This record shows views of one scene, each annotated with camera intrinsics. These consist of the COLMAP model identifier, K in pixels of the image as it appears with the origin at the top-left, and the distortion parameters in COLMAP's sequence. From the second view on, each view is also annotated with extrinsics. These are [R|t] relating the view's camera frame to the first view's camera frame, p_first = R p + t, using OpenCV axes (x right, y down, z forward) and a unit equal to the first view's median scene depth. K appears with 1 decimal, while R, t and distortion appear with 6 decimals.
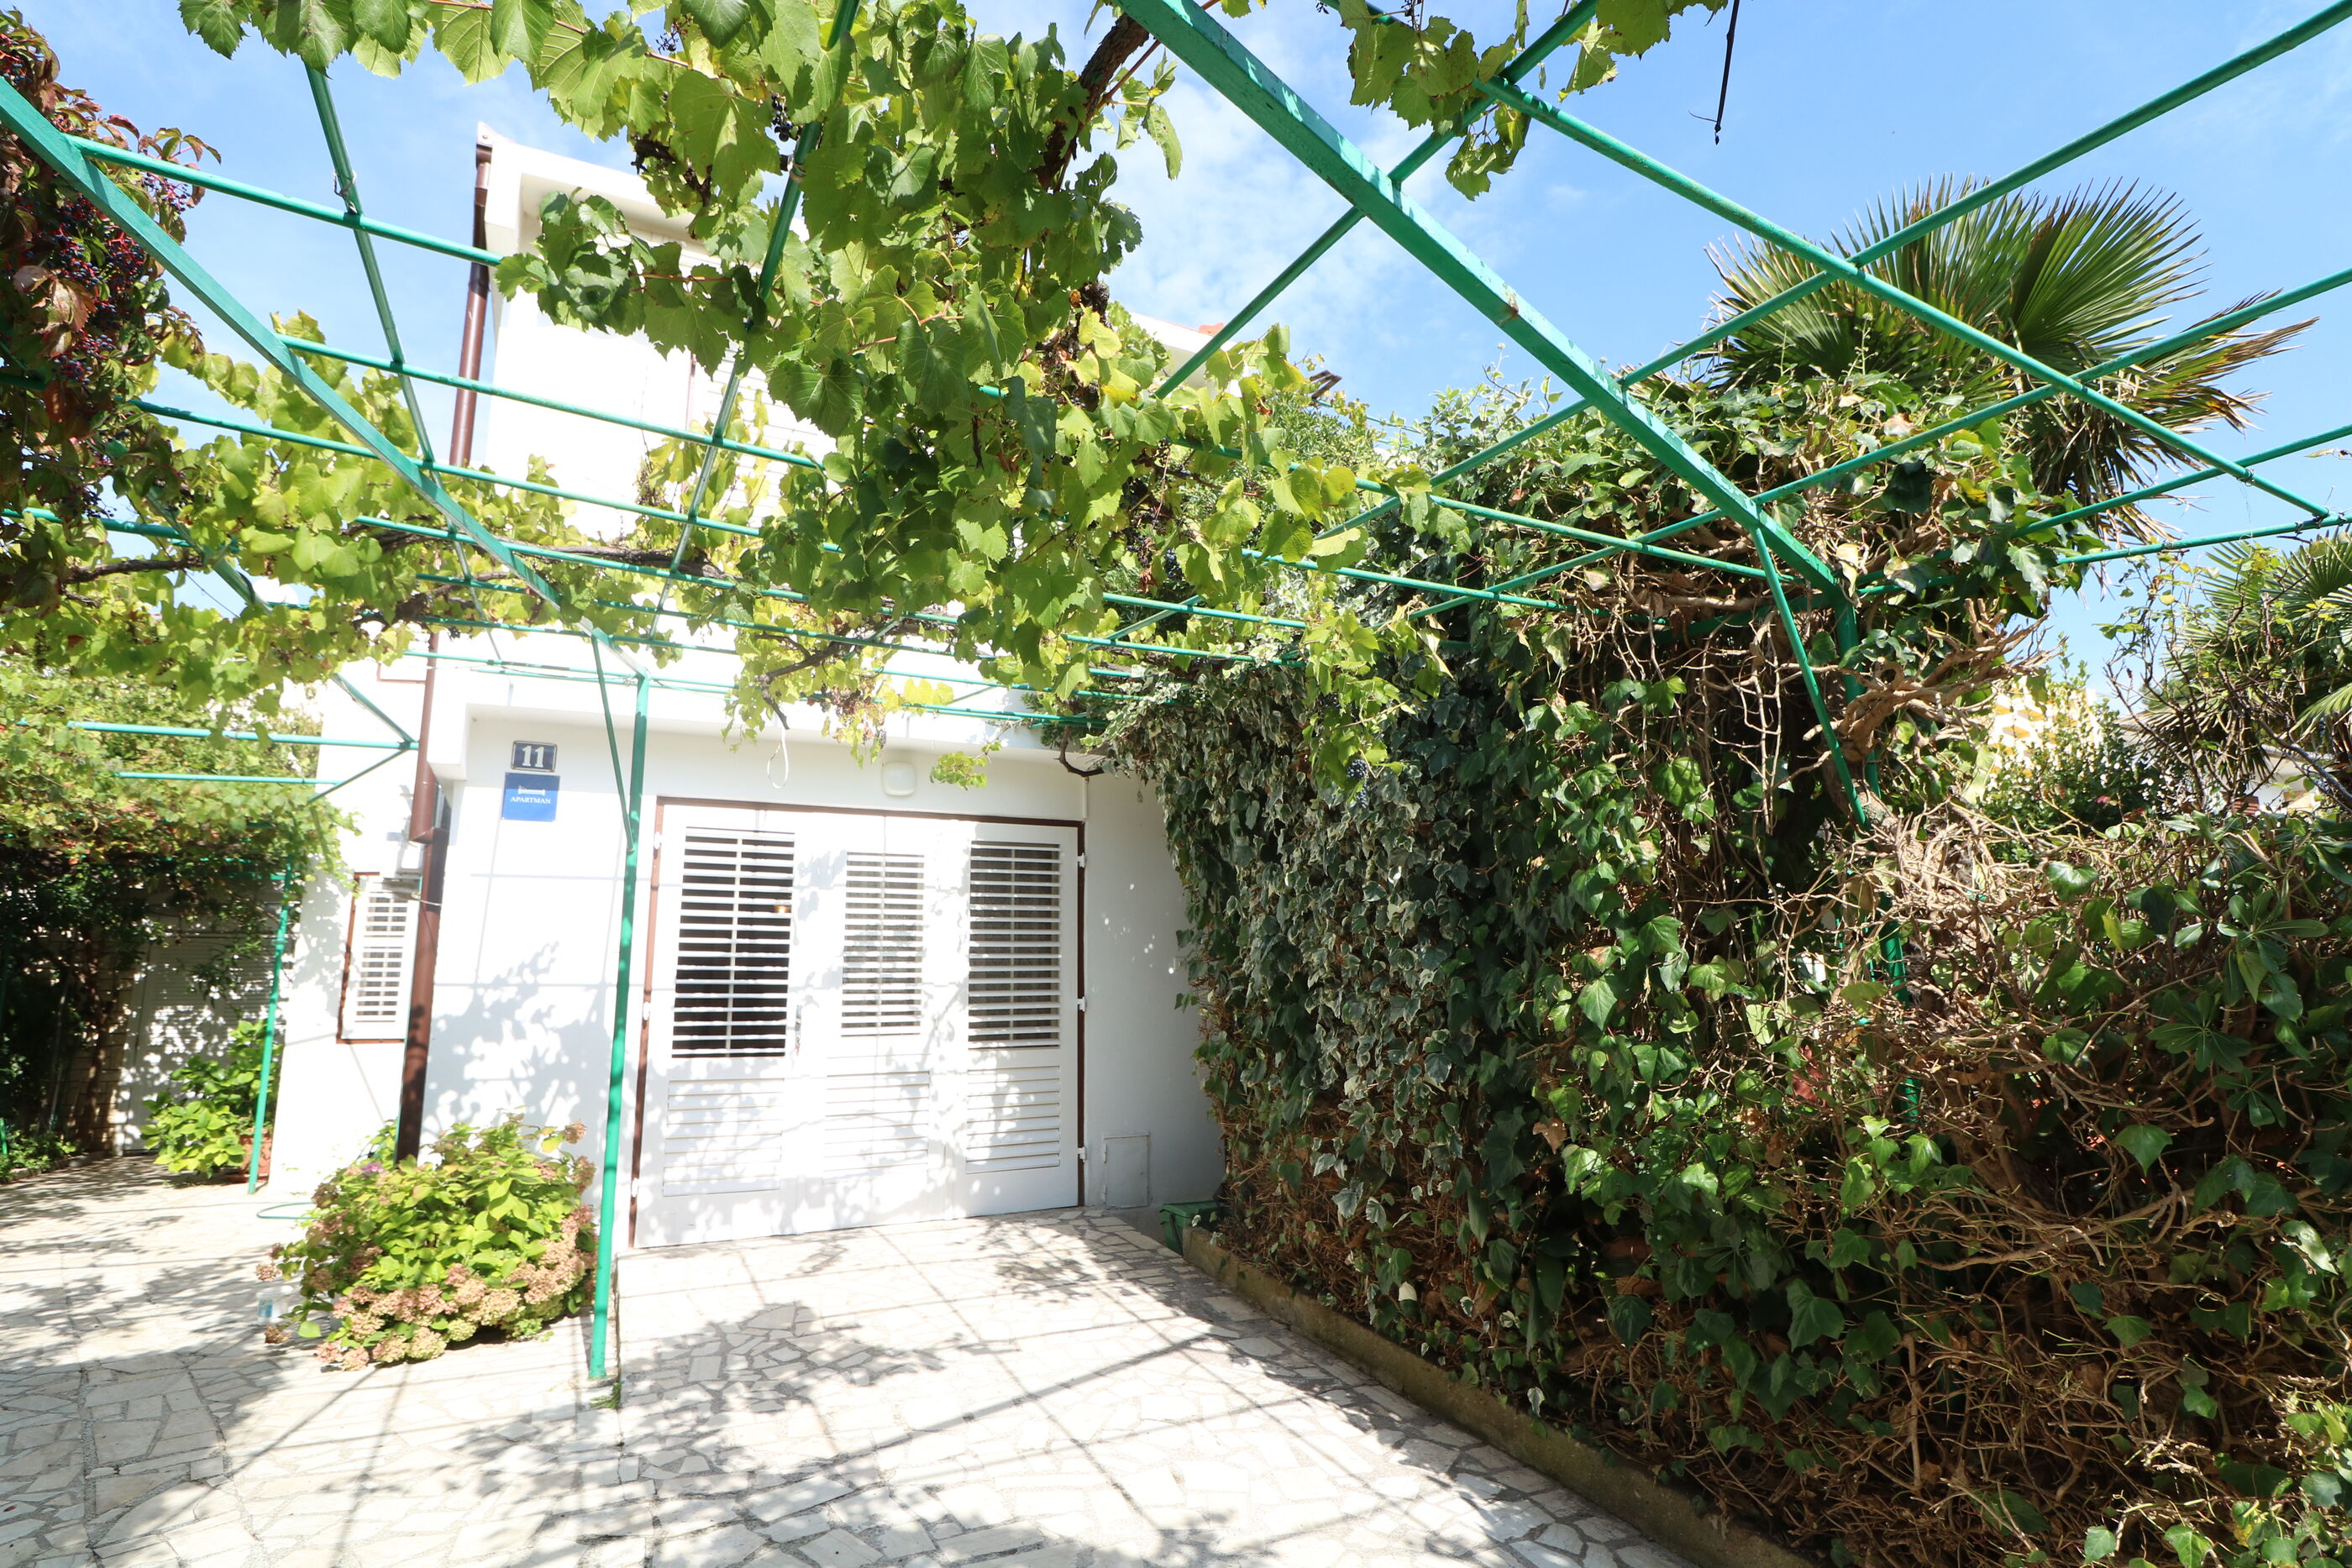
lens RADIAL K [[1172.9, 0, 1189.9], [0, 1172.9, 788.5], [0, 0, 1]] dist [-0.000746, -0.009221]
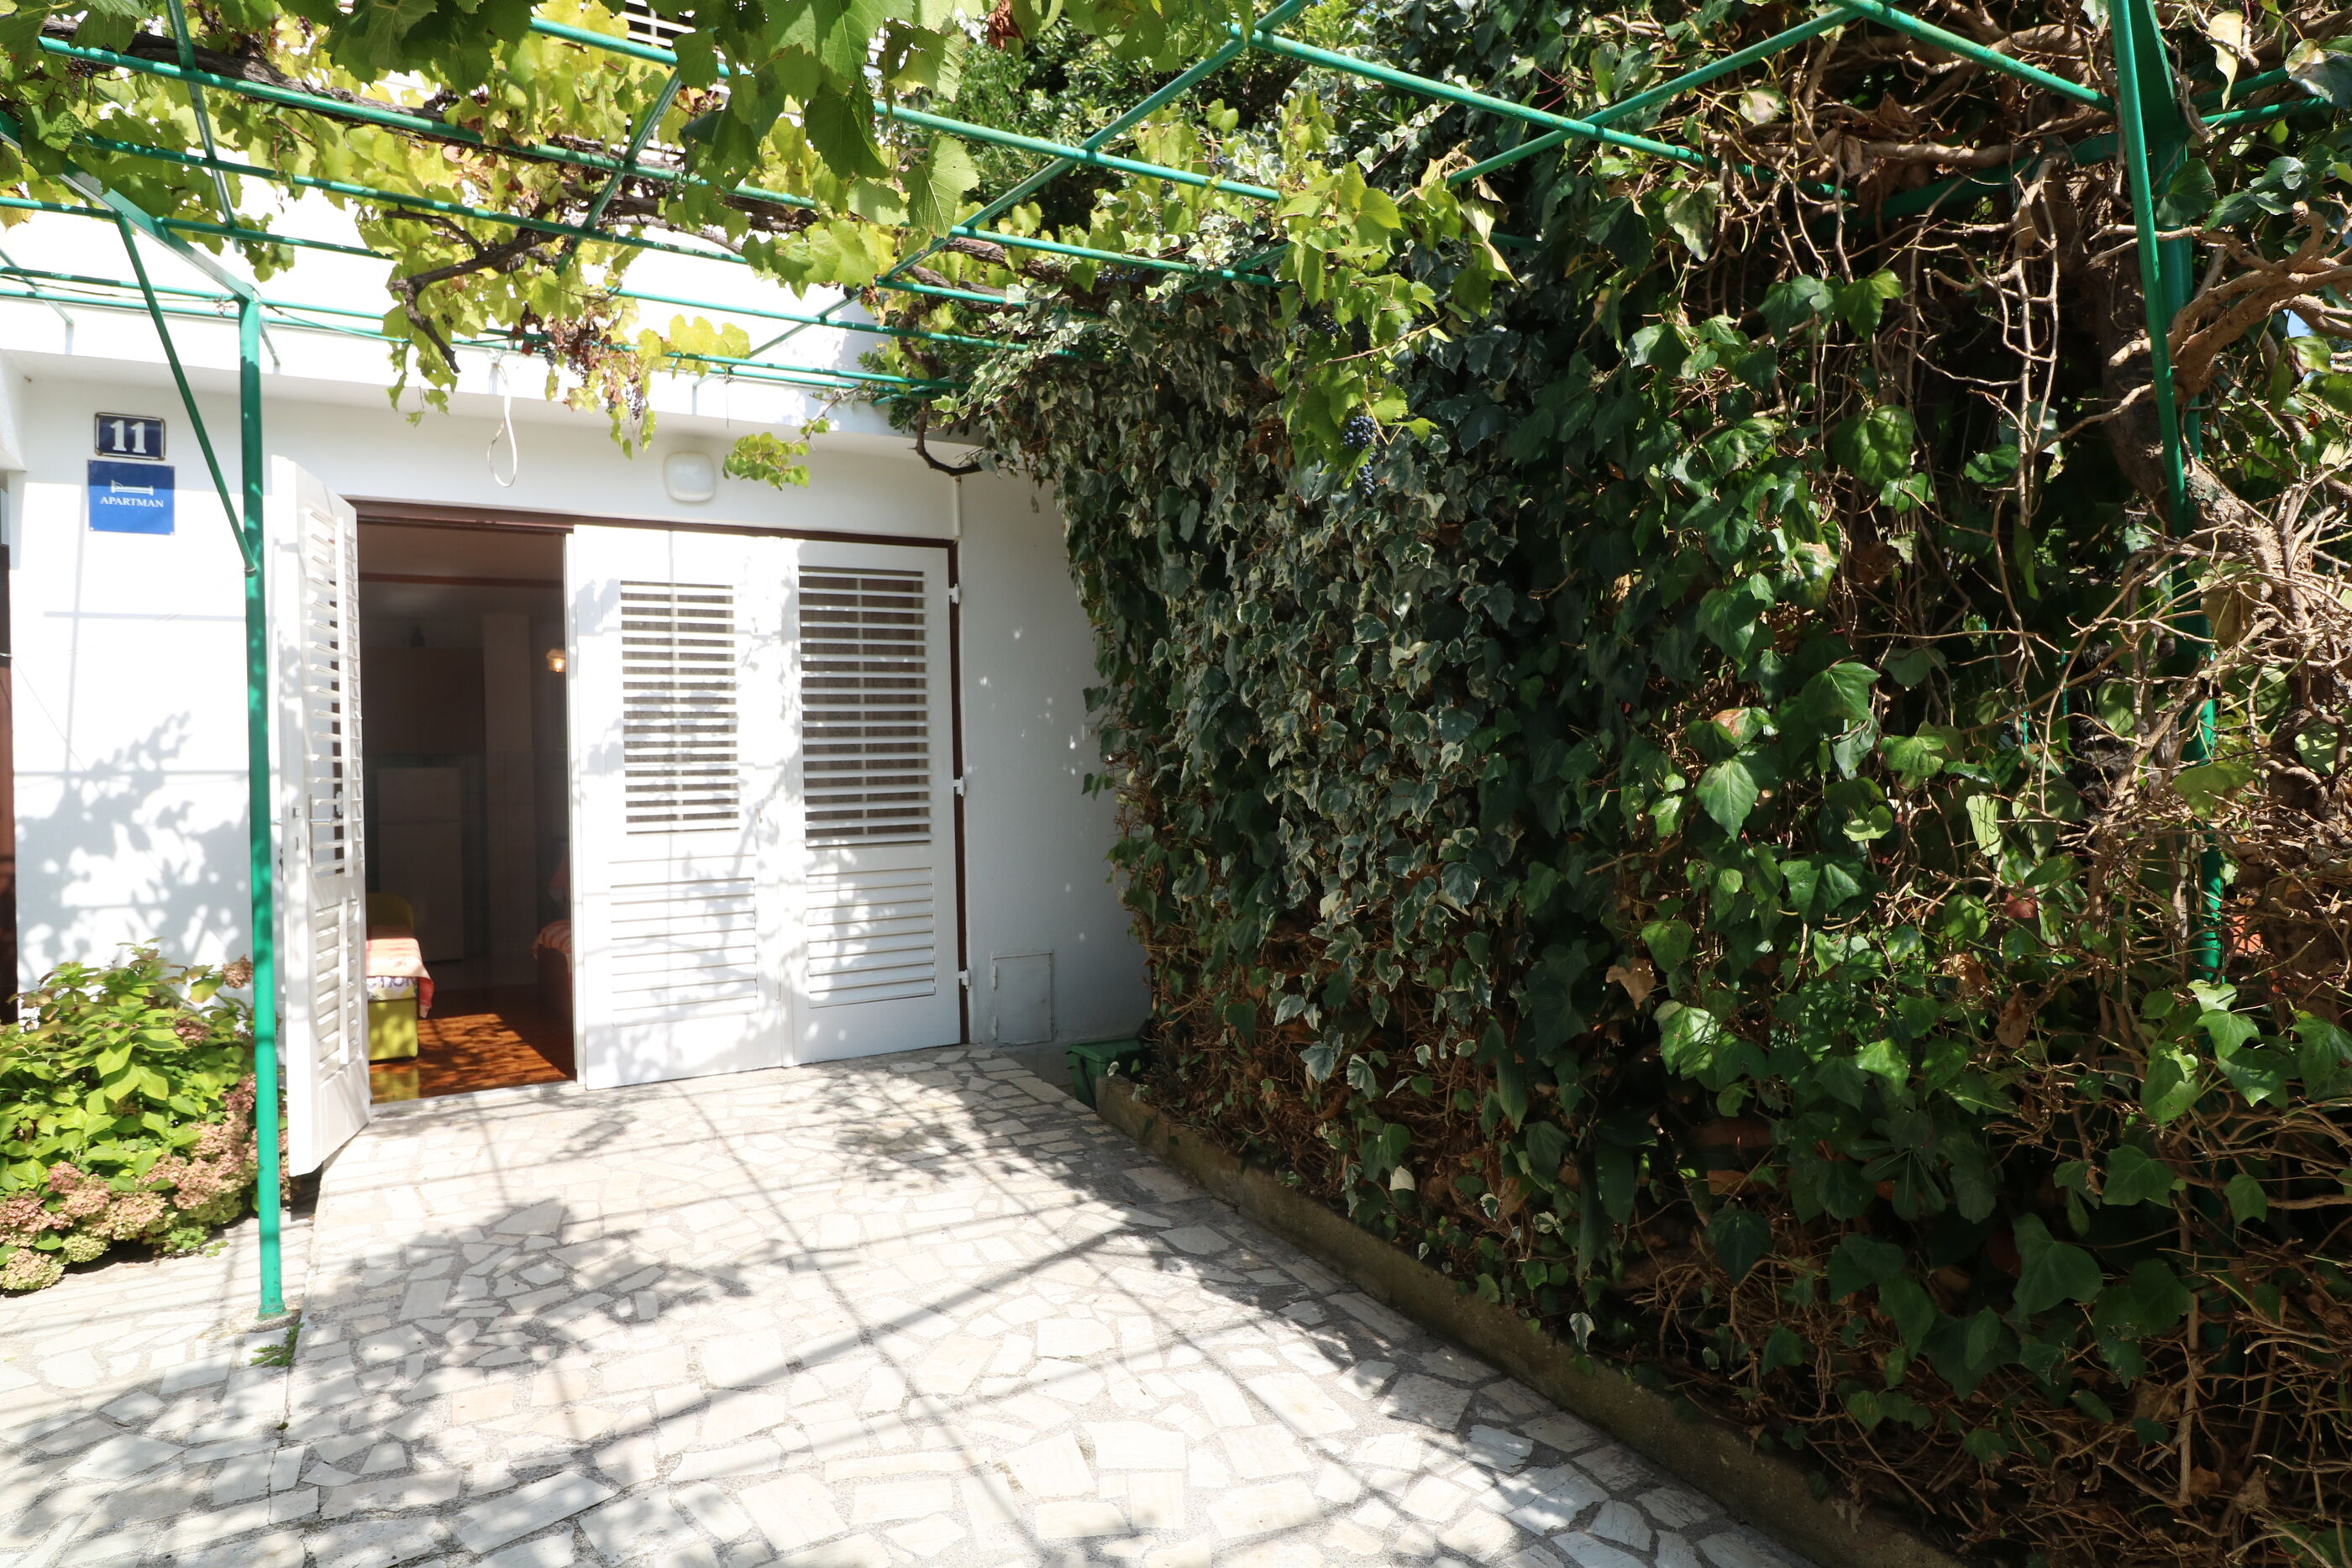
lens RADIAL K [[1371.8, 0, 1185.1], [0, 1371.8, 765.7], [0, 0, 1]] dist [0.000033, -0.006887]
pose [[0.998422, -0.007832, 0.055599, 0.005012], [-0.002002, 0.984629, 0.174648, 0.025657], [-0.056112, -0.174484, 0.983060, 0.196102]]
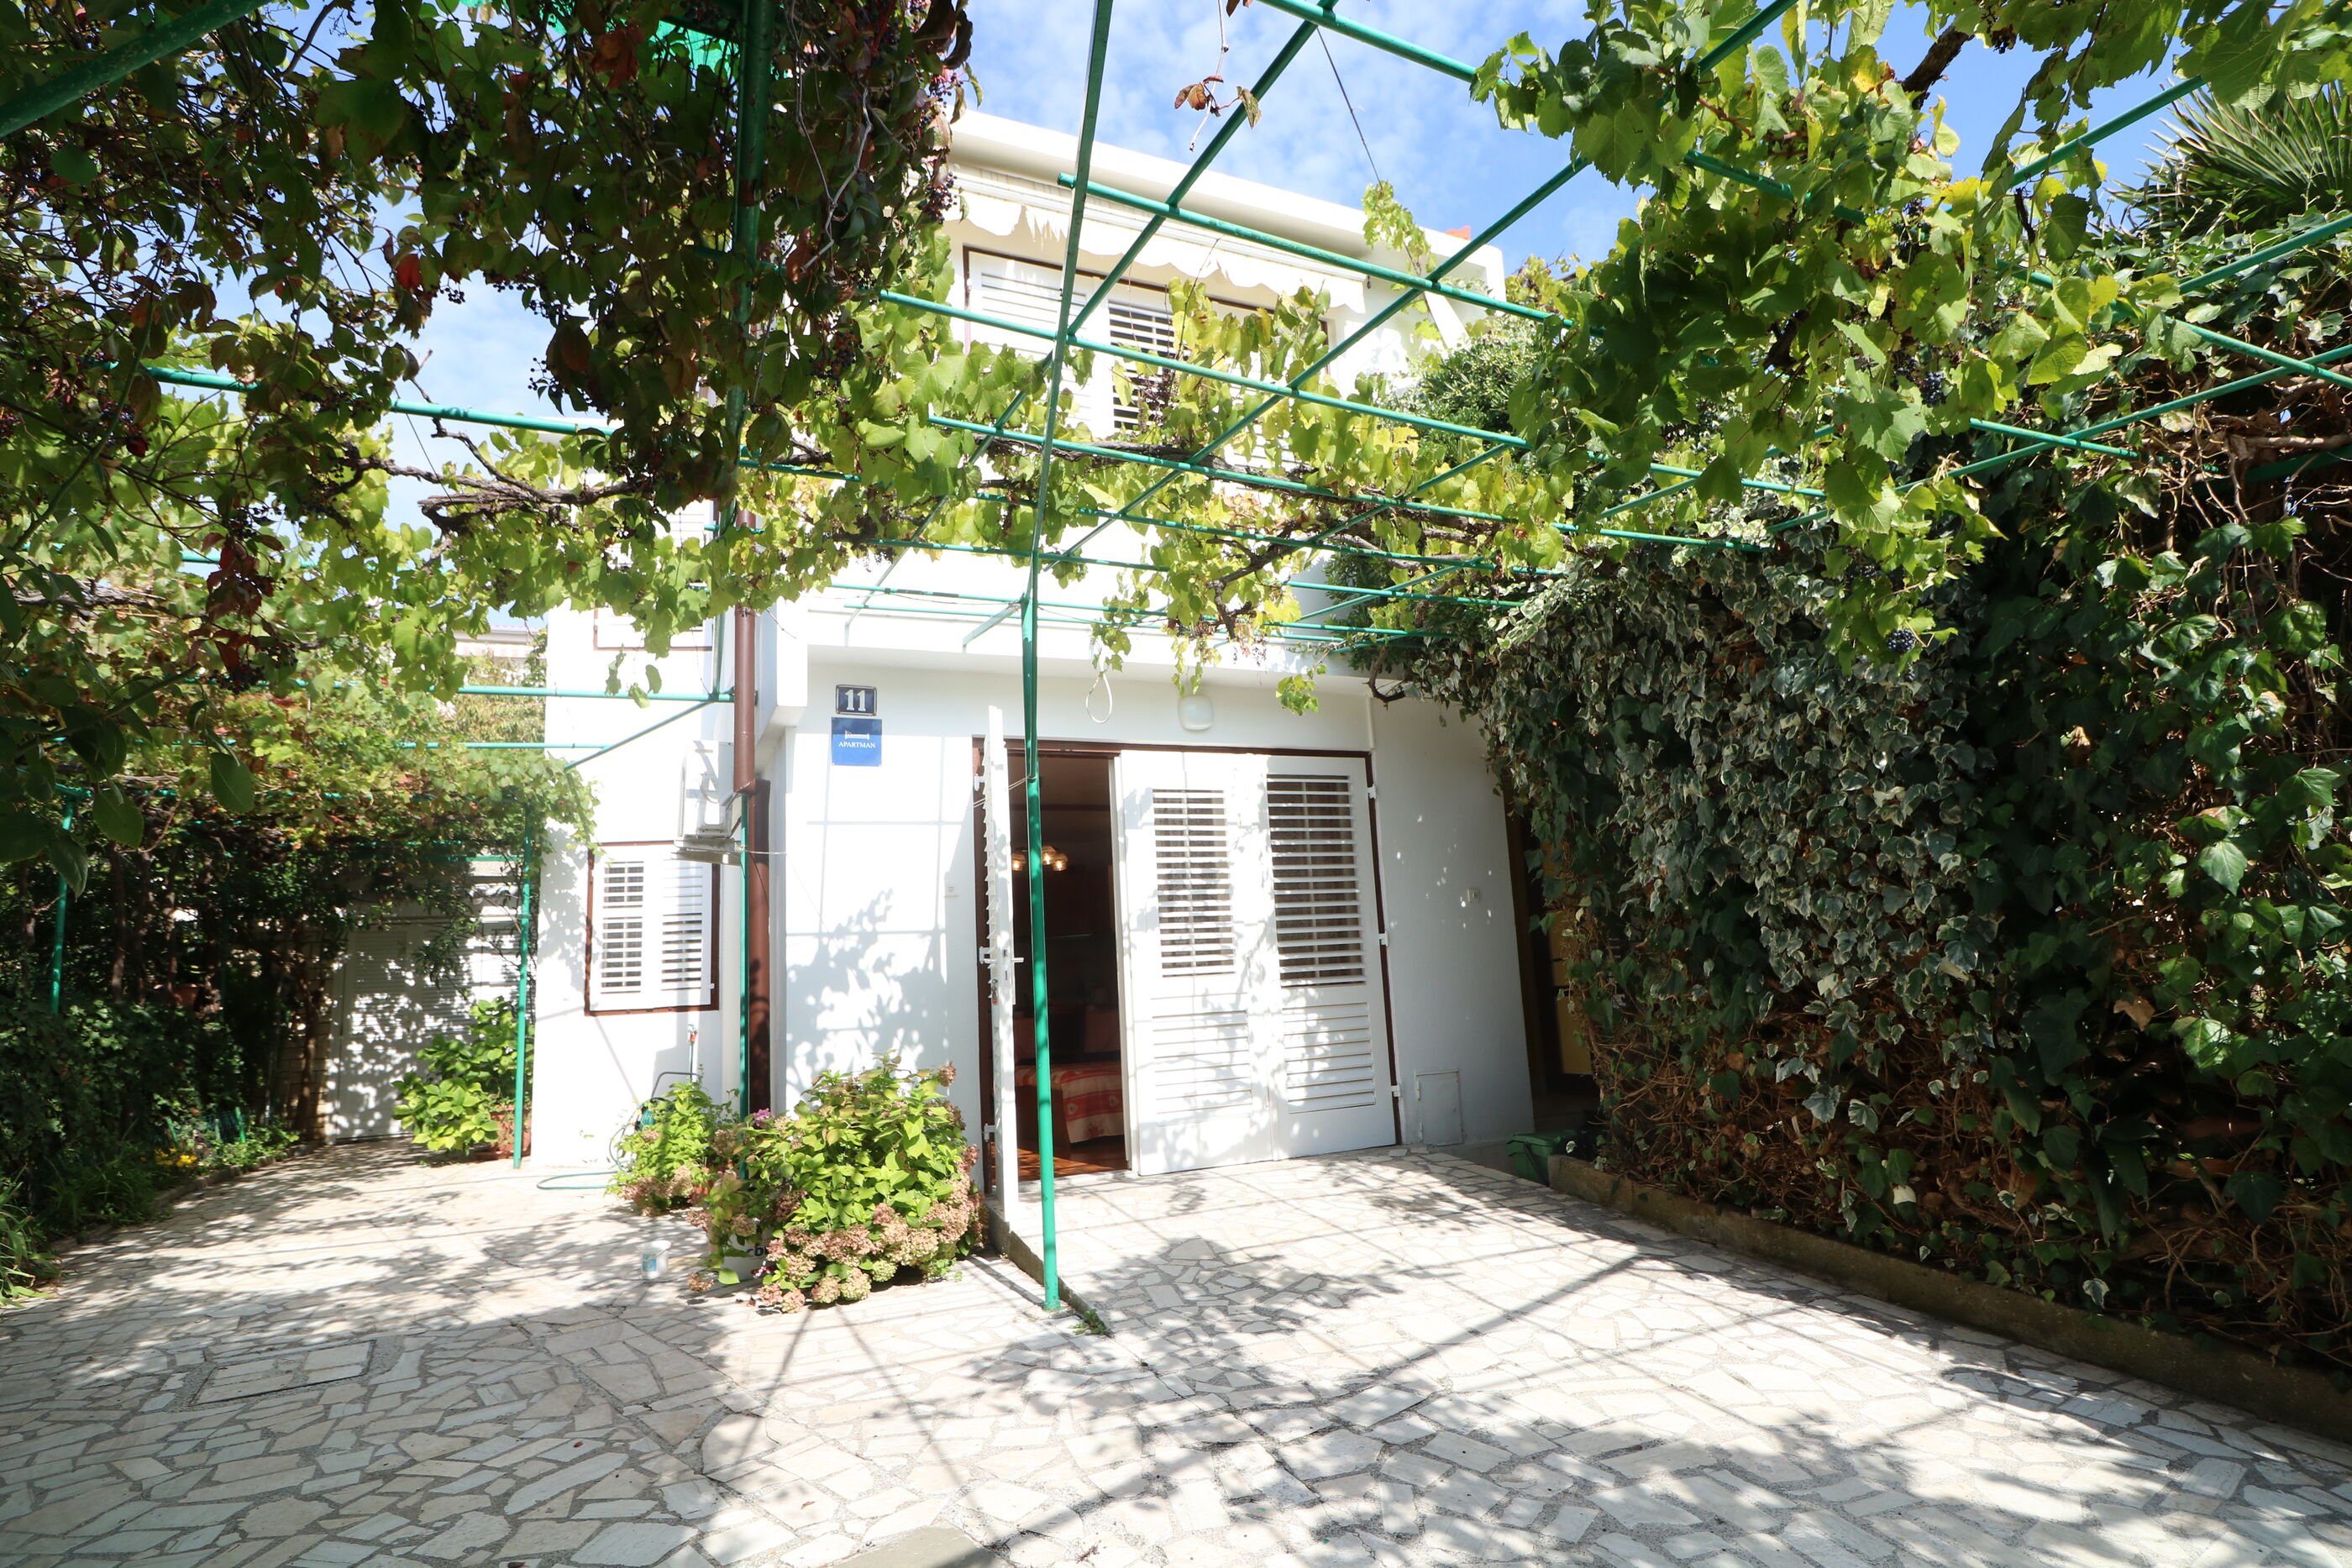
lens RADIAL K [[1206.6, 0, 1176.2], [0, 1206.6, 789.7], [0, 0, 1]] dist [0.003097, -0.012276]
pose [[0.998364, -0.042774, -0.037932, -0.327055], [0.043627, 0.998807, 0.021941, 0.046141], [0.036948, -0.023560, 0.999039, -0.000510]]
